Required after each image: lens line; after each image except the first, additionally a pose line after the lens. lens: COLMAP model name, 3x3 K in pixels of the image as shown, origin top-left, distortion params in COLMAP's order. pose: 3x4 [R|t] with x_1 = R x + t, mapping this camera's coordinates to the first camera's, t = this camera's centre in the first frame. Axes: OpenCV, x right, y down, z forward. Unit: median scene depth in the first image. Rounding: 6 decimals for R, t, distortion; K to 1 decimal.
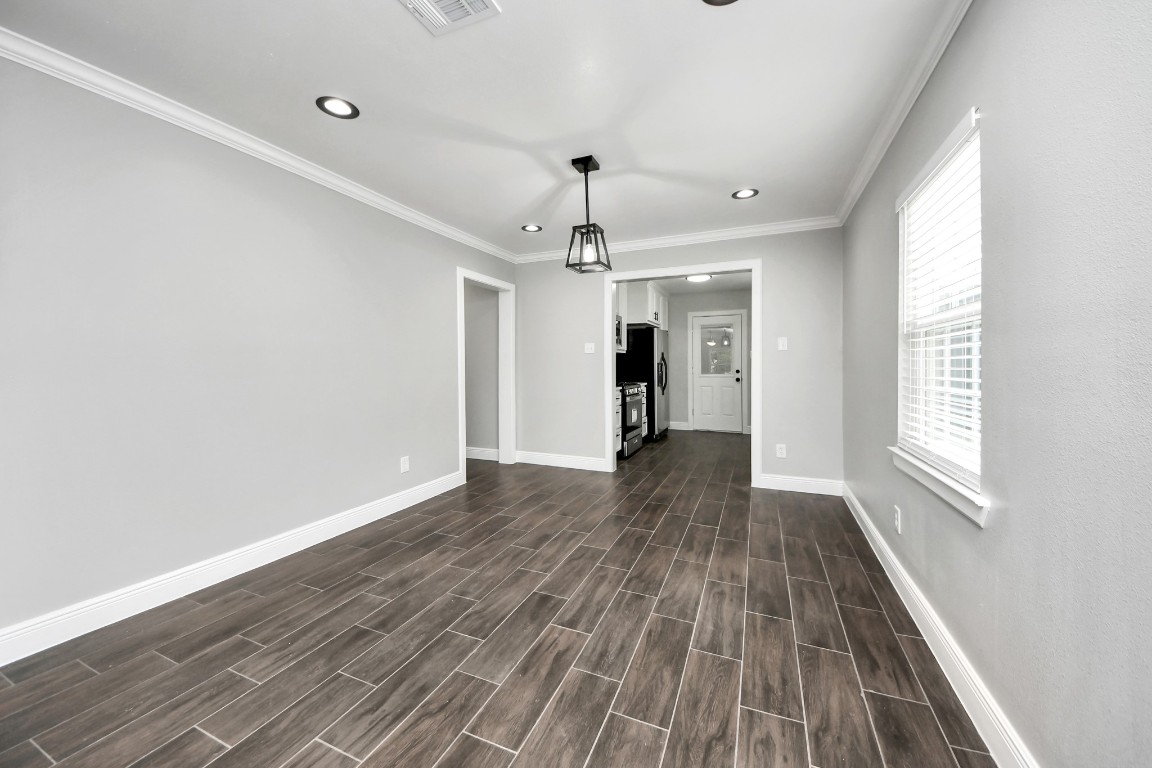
lens RADIAL K [[417.1, 0, 578.5], [0, 417.1, 368.9], [0, 0, 1]] dist [0.007790, -0.010999]
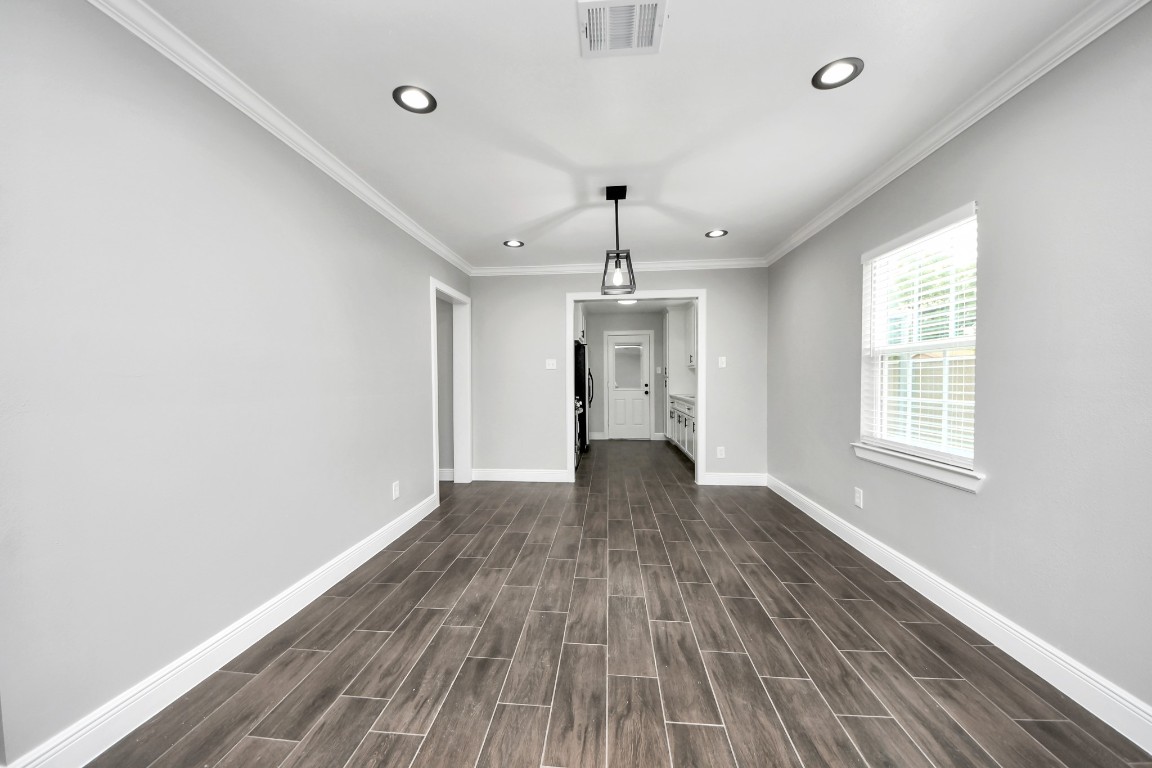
lens RADIAL K [[407.2, 0, 570.3], [0, 407.2, 391.4], [0, 0, 1]] dist [0.001420, -0.008730]
pose [[0.956102, -0.013779, 0.292711, -0.261375], [0.007354, 0.999707, 0.023040, -0.006977], [-0.292943, -0.019876, 0.955923, 0.023749]]
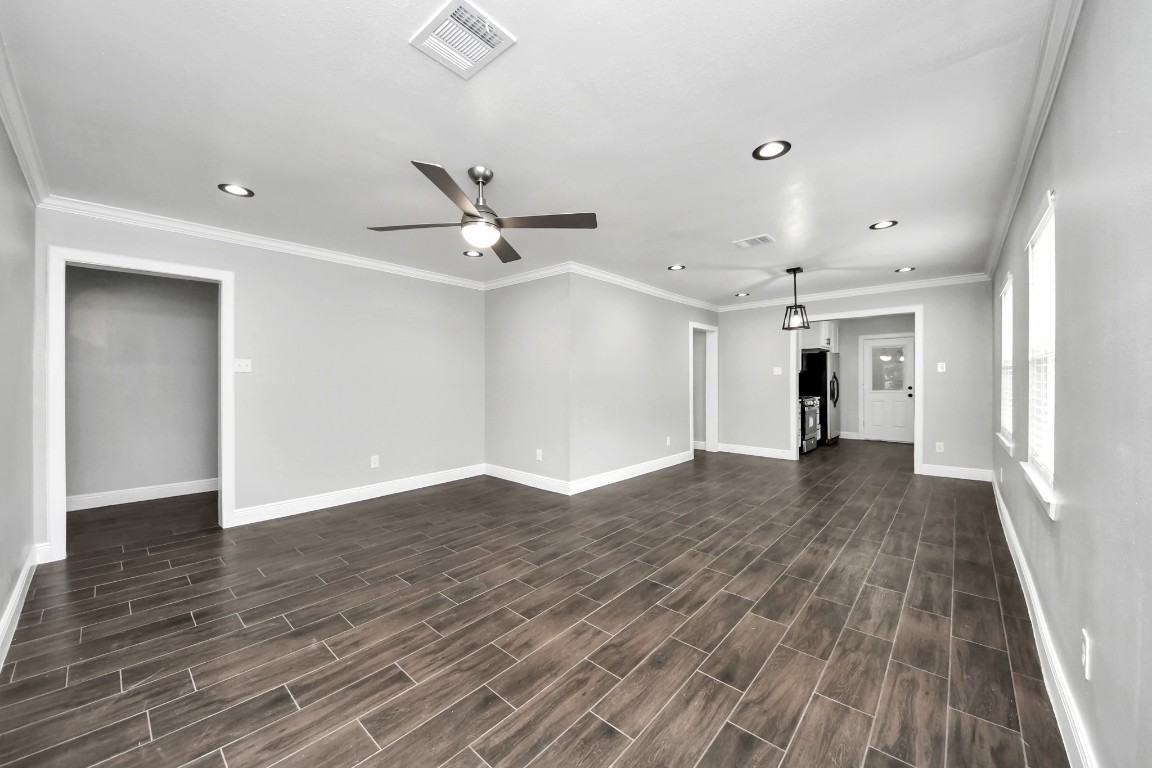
lens RADIAL K [[415.6, 0, 582.7], [0, 415.6, 383.4], [0, 0, 1]] dist [0.002413, -0.012947]
pose [[0.947432, 0.000628, -0.319957, -0.174236], [-0.001485, 0.999996, -0.002434, -0.003379], [0.319954, 0.002781, 0.947429, -0.616073]]
